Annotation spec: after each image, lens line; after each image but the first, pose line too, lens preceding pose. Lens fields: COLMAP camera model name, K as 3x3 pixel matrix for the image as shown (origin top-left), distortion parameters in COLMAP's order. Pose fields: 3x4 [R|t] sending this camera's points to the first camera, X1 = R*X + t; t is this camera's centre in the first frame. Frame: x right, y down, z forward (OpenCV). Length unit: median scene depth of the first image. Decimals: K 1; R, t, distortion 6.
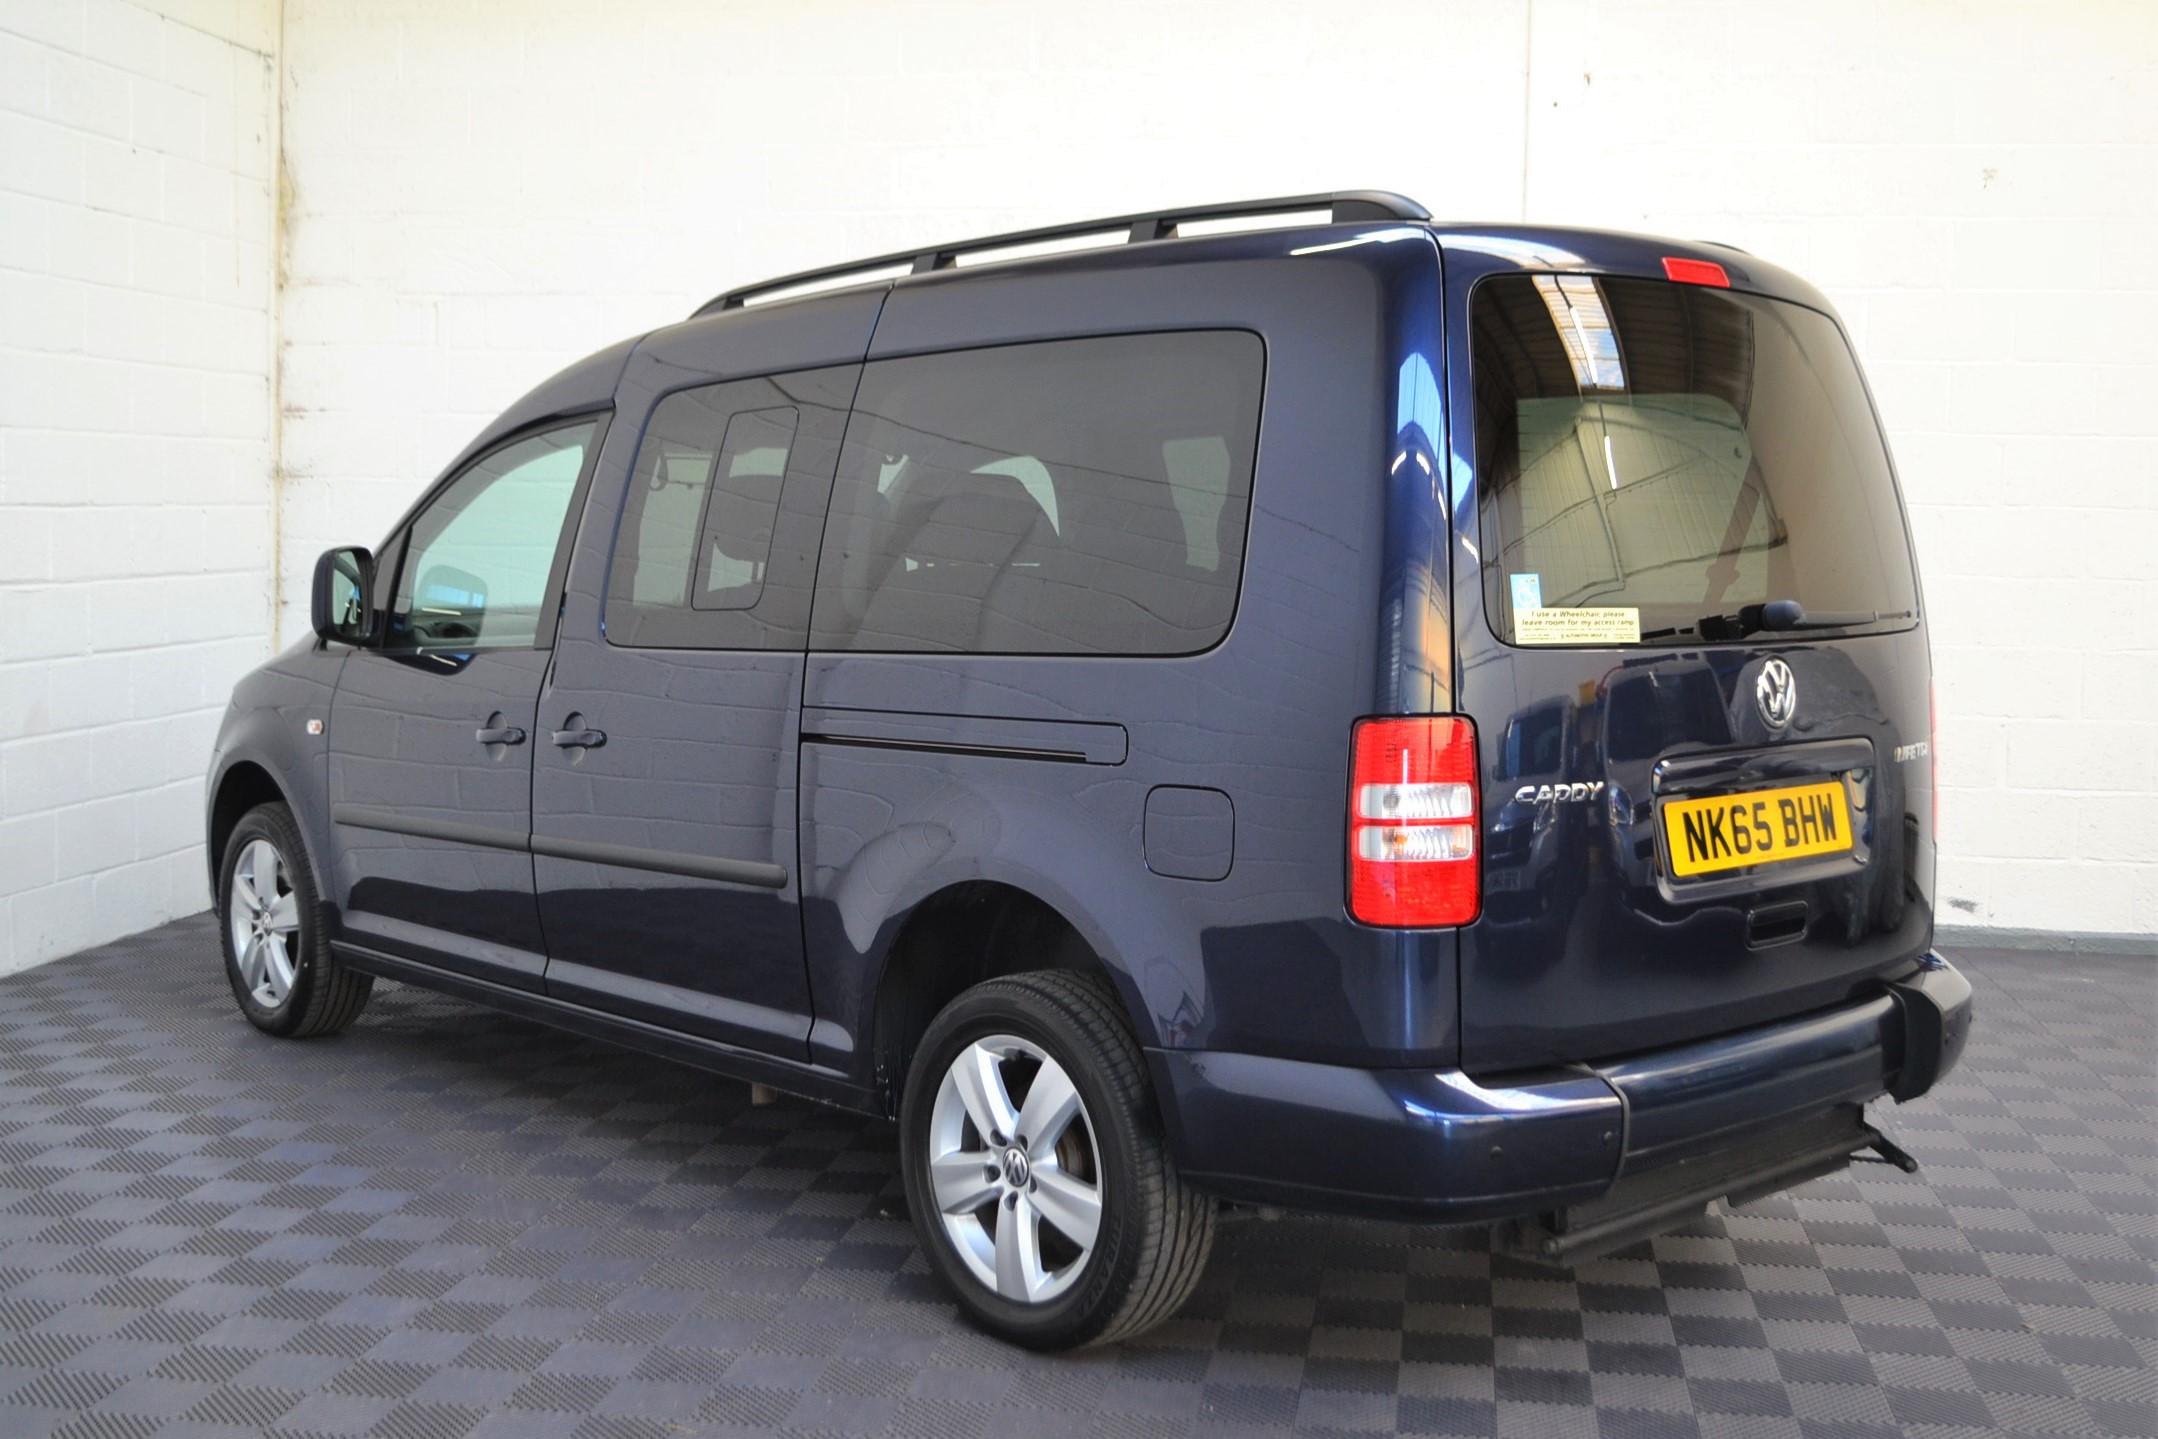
lens RADIAL K [[2519.5, 0, 1039.6], [0, 2519.5, 718.0], [0, 0, 1]] dist [-0.274501, 0.776901]
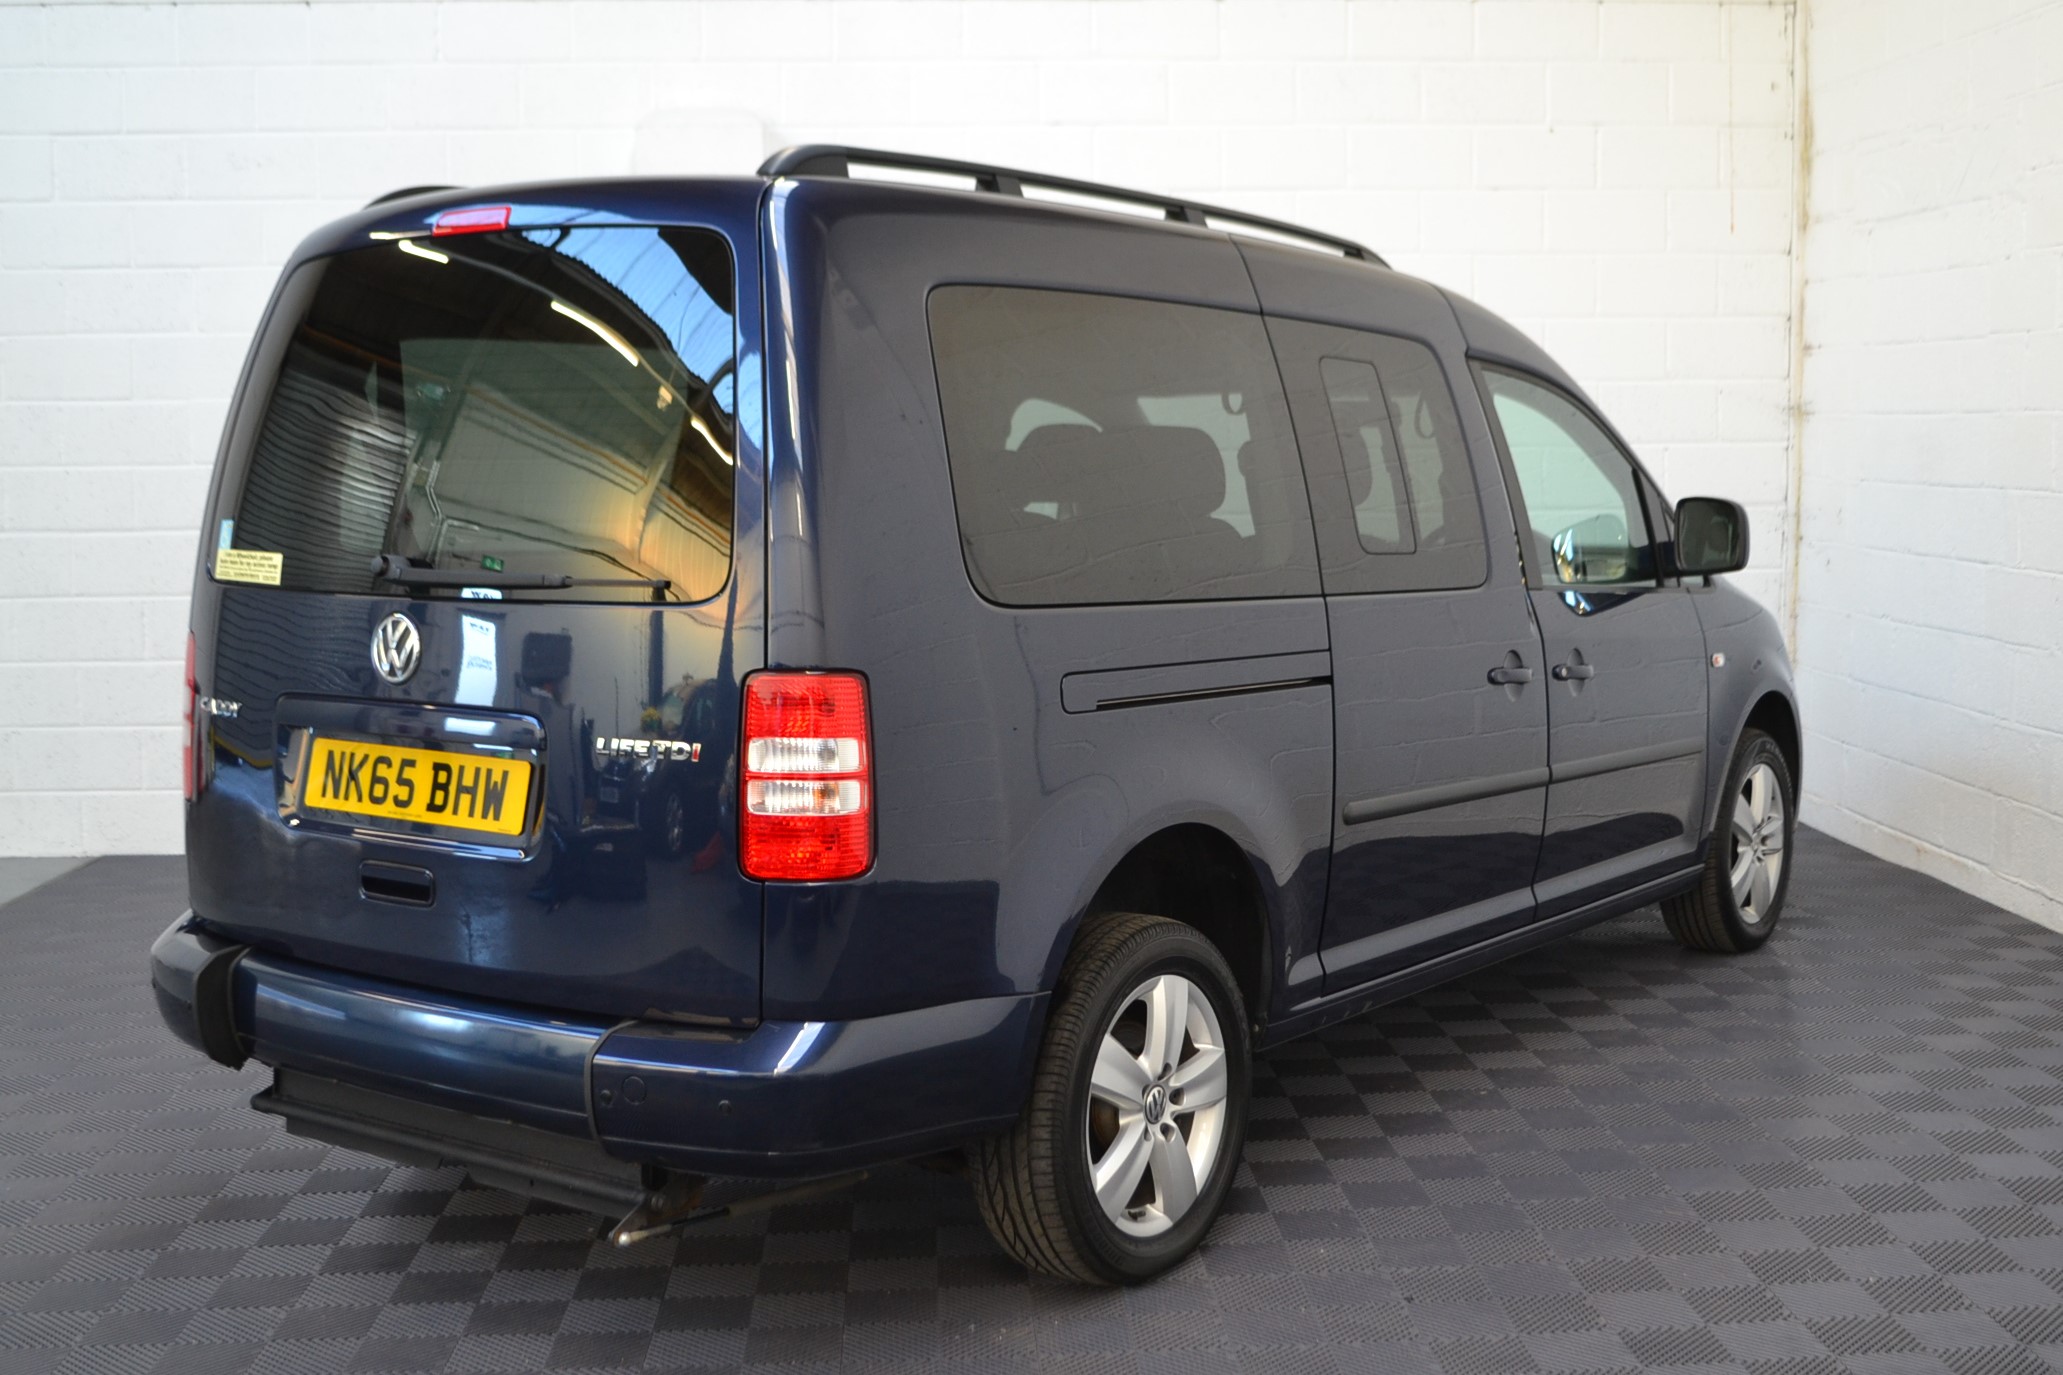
lens RADIAL K [[2408.6, 0, 993.8], [0, 2408.6, 686.0], [0, 0, 1]] dist [-0.274501, 0.776901]
pose [[0.218968, 0.090905, -0.971488, 1.238758], [-0.069319, 0.994584, 0.077442, -0.082645], [0.973267, 0.050386, 0.224083, 1.000841]]
